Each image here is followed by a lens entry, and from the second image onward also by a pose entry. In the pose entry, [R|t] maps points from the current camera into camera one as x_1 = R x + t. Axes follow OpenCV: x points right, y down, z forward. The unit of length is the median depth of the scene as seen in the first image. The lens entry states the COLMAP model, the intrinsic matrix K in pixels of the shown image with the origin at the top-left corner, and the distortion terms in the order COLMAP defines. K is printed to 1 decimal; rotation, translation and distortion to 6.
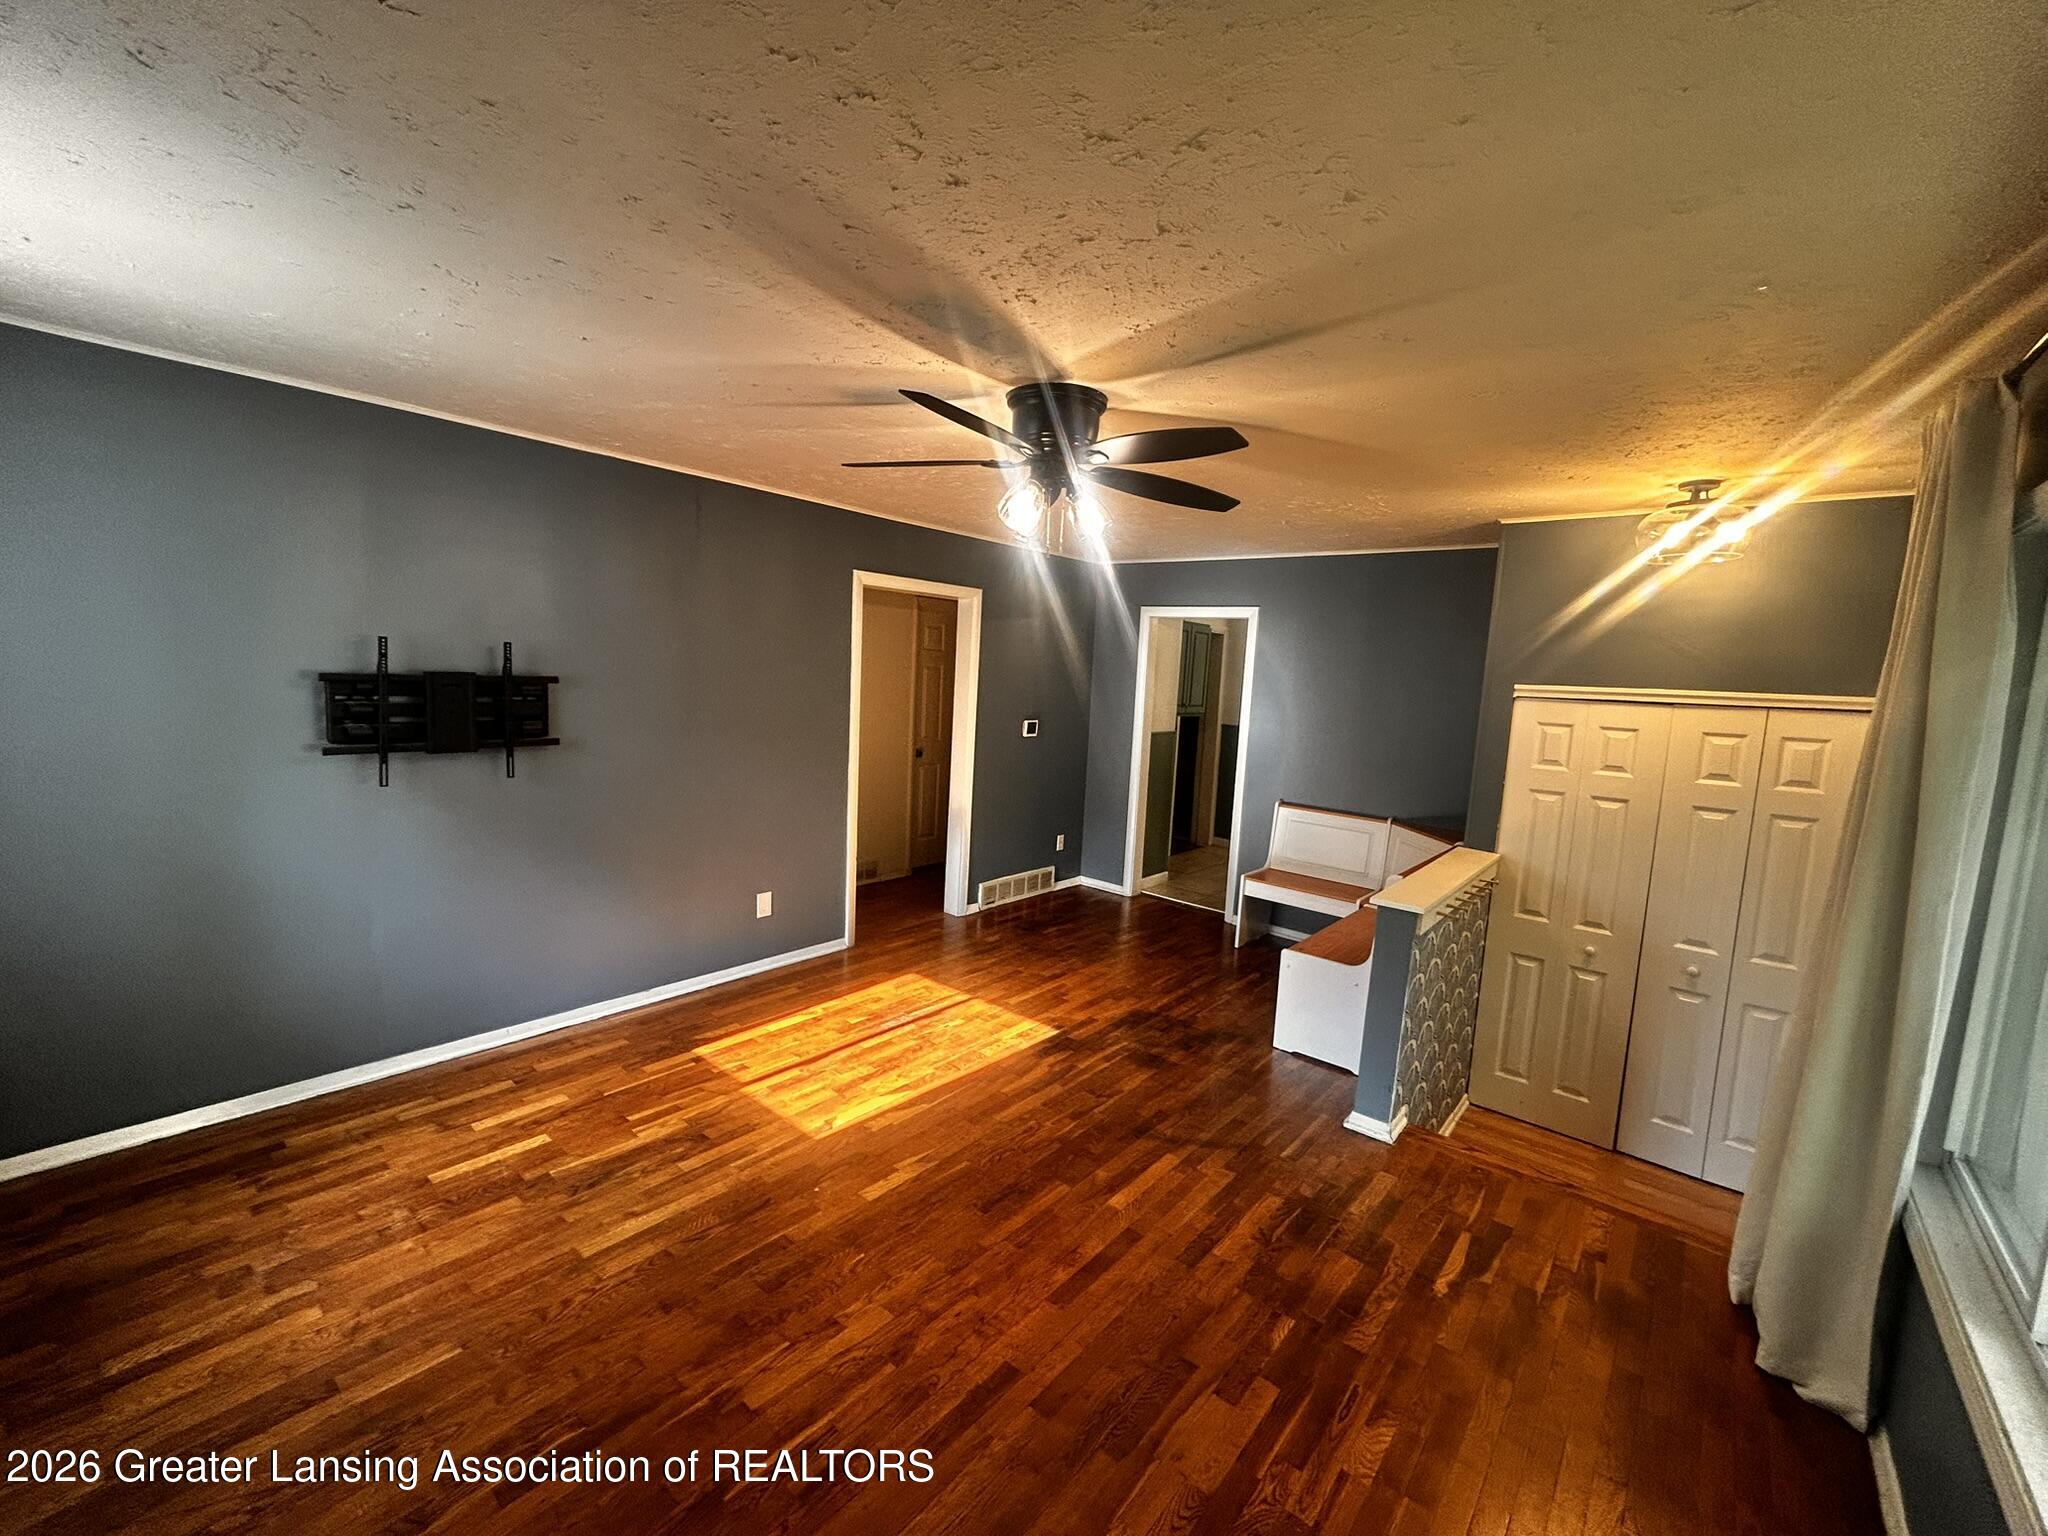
lens RADIAL K [[835.2, 0, 1024.0], [0, 835.2, 768.0], [0, 0, 1]] dist [-0.002816, 0.002471]
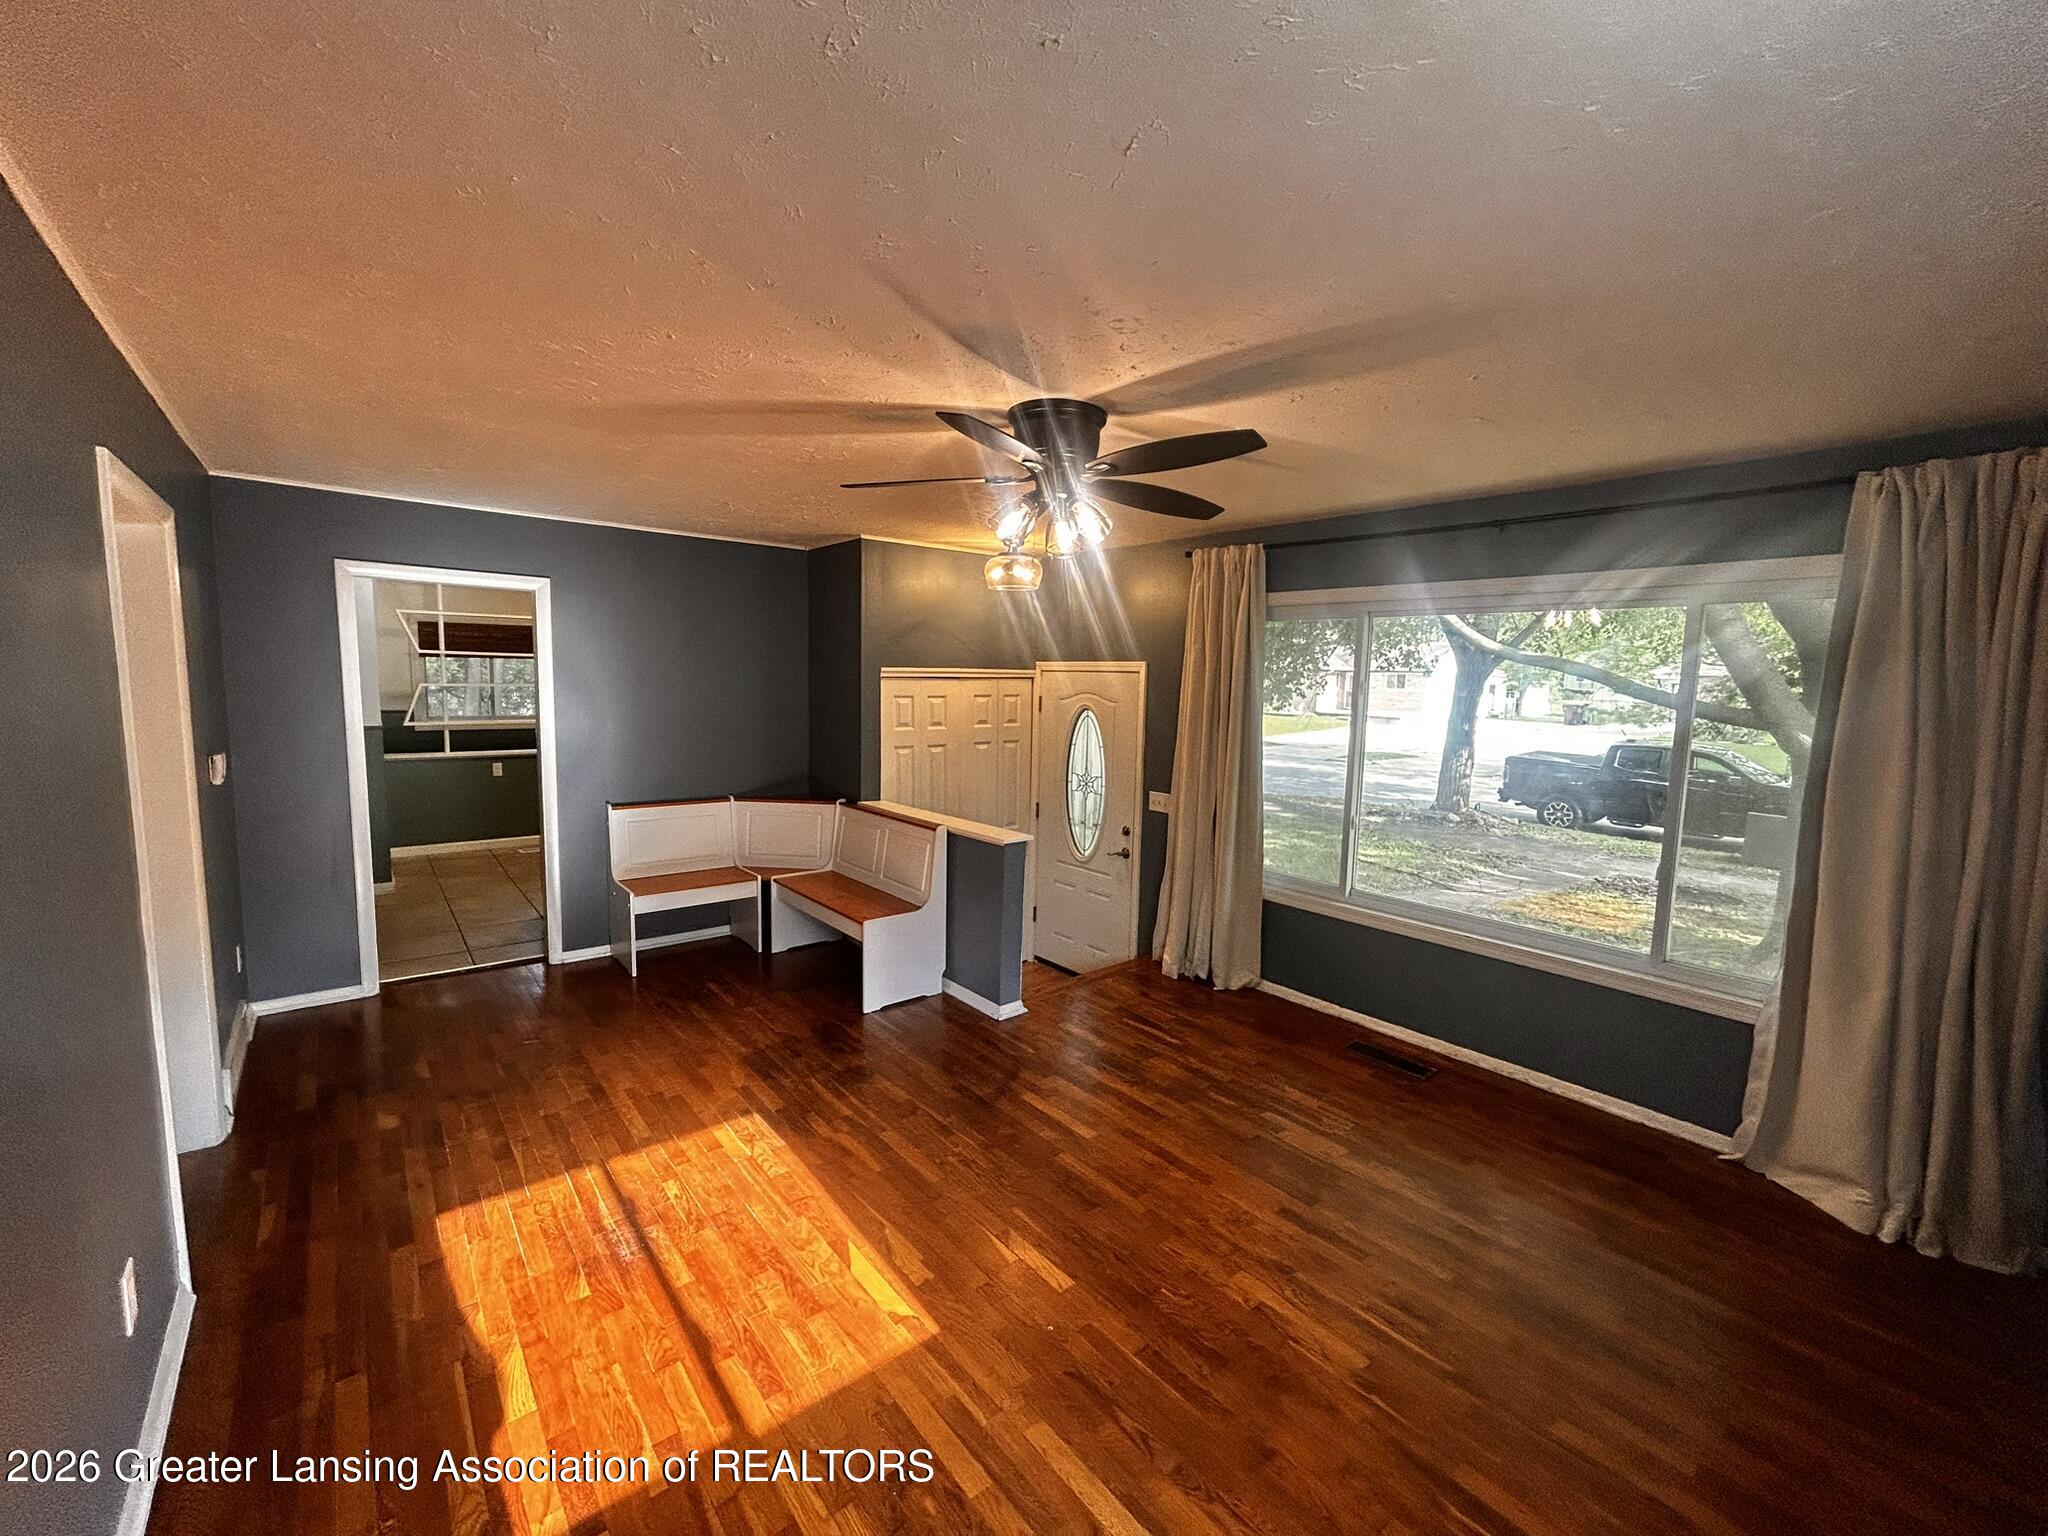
lens RADIAL K [[835.2, 0, 1024.0], [0, 835.2, 768.0], [0, 0, 1]] dist [-0.002816, 0.002471]
pose [[0.183235, -0.153357, 0.971034, -0.744698], [0.104294, 0.985215, 0.135917, -0.116125], [-0.977521, 0.076368, 0.196520, 0.636190]]
